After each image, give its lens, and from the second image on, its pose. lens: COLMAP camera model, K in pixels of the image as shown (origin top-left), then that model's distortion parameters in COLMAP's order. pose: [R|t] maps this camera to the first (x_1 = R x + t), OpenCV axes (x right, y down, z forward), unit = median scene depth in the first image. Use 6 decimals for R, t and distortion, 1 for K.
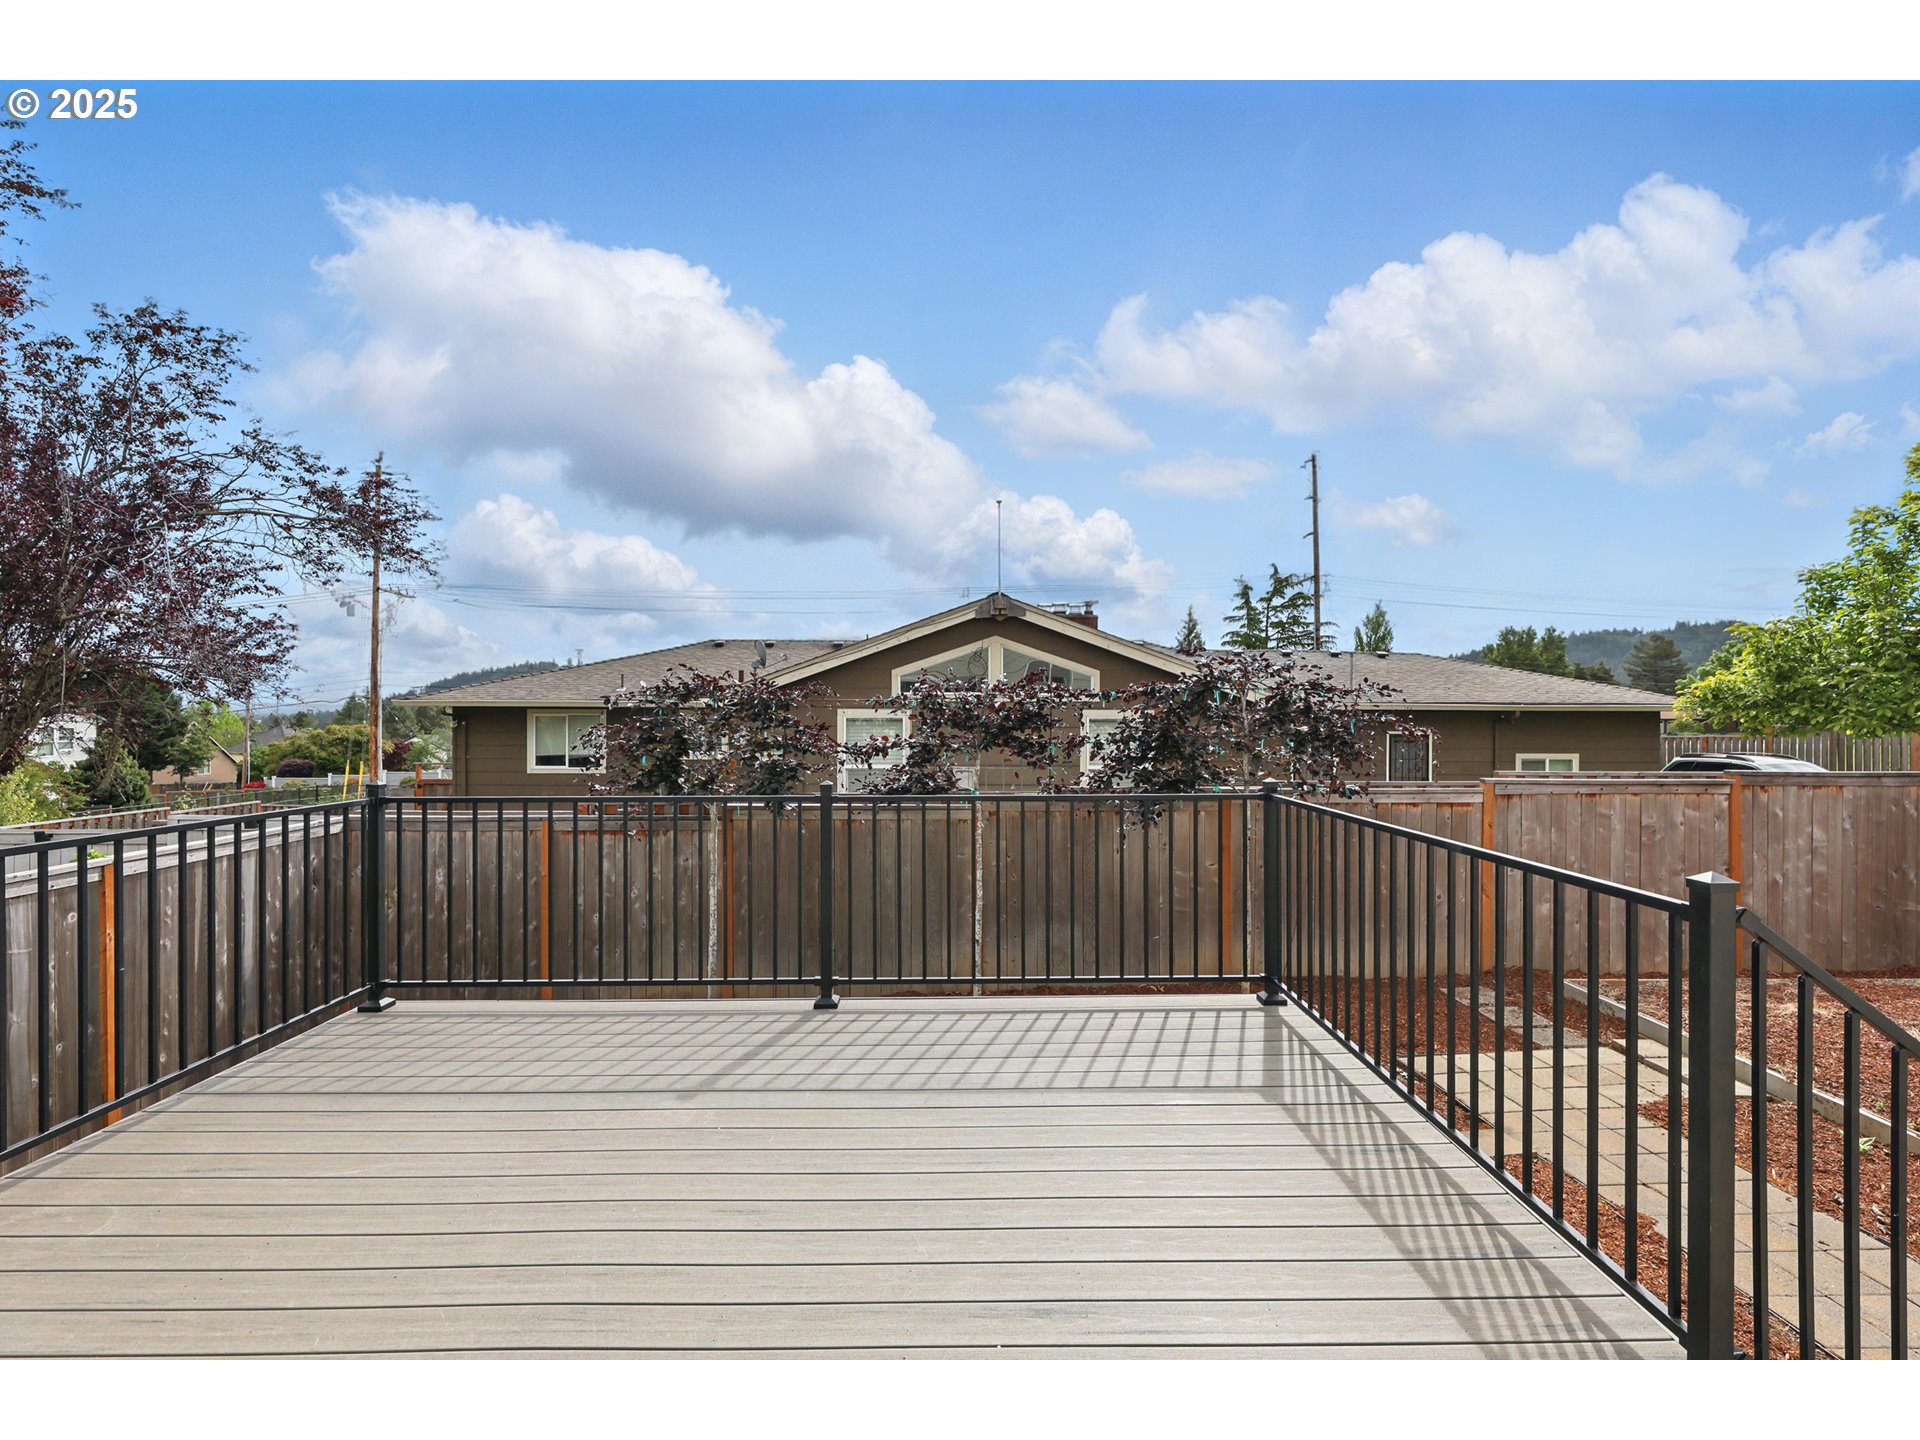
lens RADIAL K [[868.3, 0, 961.4], [0, 868.3, 715.2], [0, 0, 1]] dist [0.001054, 0.000189]
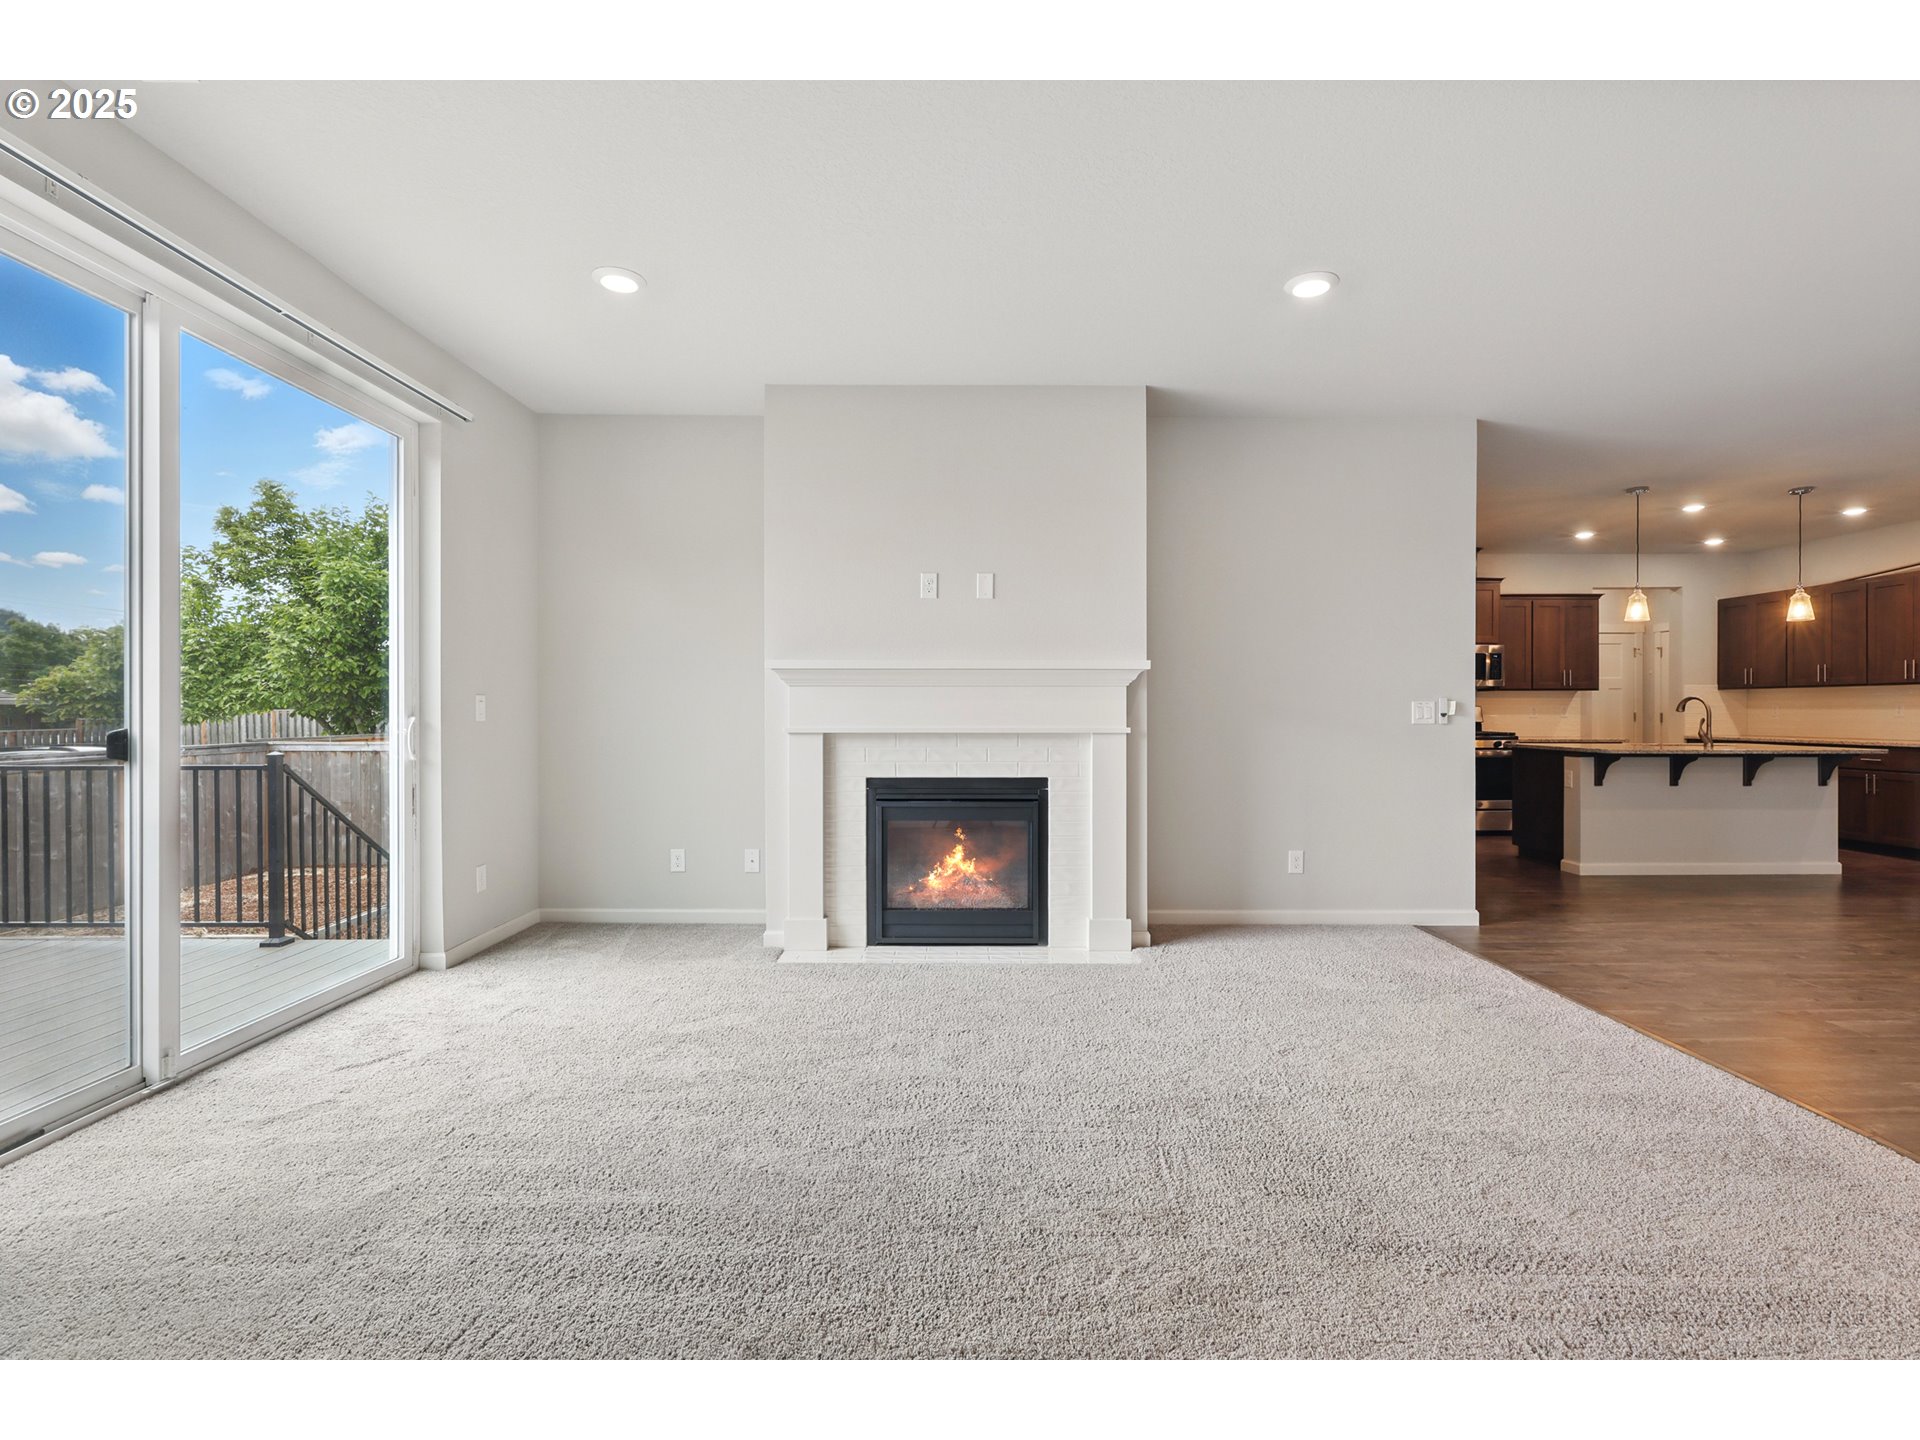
lens RADIAL K [[868.3, 0, 961.4], [0, 868.3, 715.2], [0, 0, 1]] dist [0.001054, 0.000189]
pose [[-0.004930, 0.000216, 0.999988, -0.255761], [0.006103, 0.999981, -0.000186, 0.019123], [-0.999969, 0.006102, -0.004932, -0.138182]]
